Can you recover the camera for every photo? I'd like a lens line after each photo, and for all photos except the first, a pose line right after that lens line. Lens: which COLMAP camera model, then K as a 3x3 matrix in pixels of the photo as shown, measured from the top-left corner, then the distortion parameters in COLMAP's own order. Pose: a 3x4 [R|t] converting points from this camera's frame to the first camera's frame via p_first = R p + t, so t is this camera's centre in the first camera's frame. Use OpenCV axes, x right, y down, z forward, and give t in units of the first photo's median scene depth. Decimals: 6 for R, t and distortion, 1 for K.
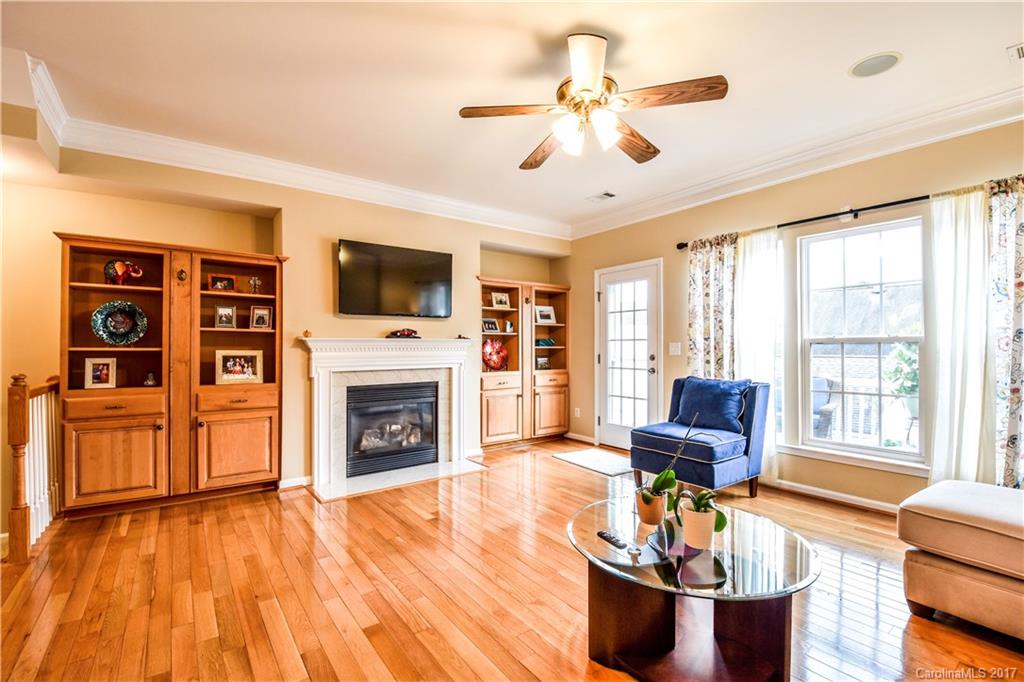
lens RADIAL K [[454.5, 0, 514.3], [0, 454.5, 344.9], [0, 0, 1]] dist [0.020692, -0.029303]
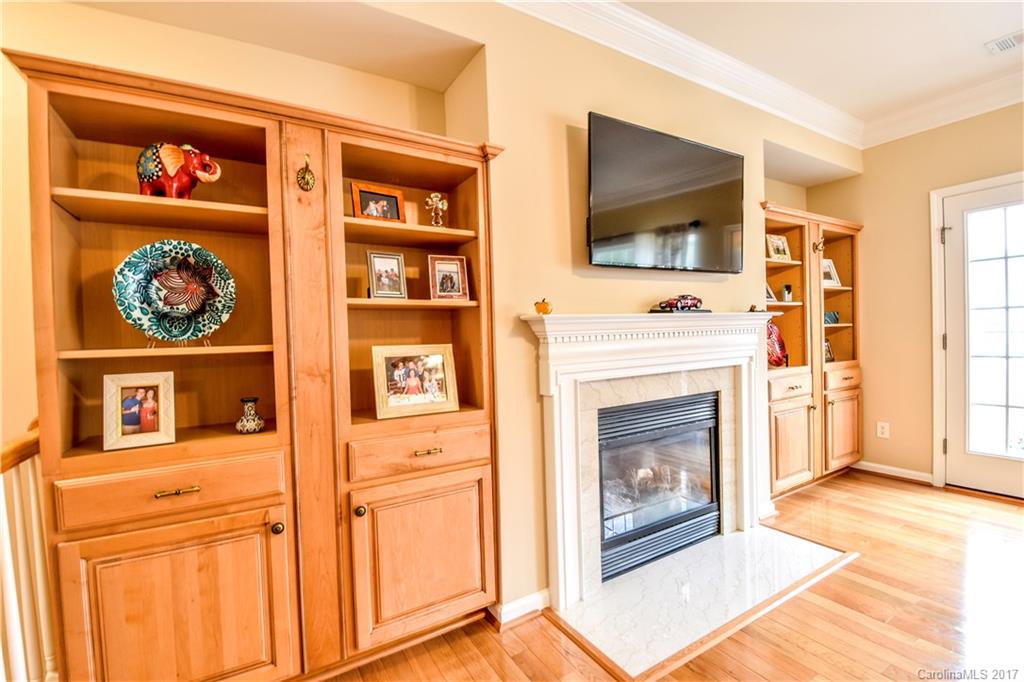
lens RADIAL K [[454.5, 0, 514.3], [0, 454.5, 344.9], [0, 0, 1]] dist [0.020692, -0.029303]
pose [[0.994786, -0.029052, -0.097761, -0.458322], [0.031859, 0.999120, 0.027274, 0.001817], [0.096882, -0.030246, 0.994836, 0.538390]]
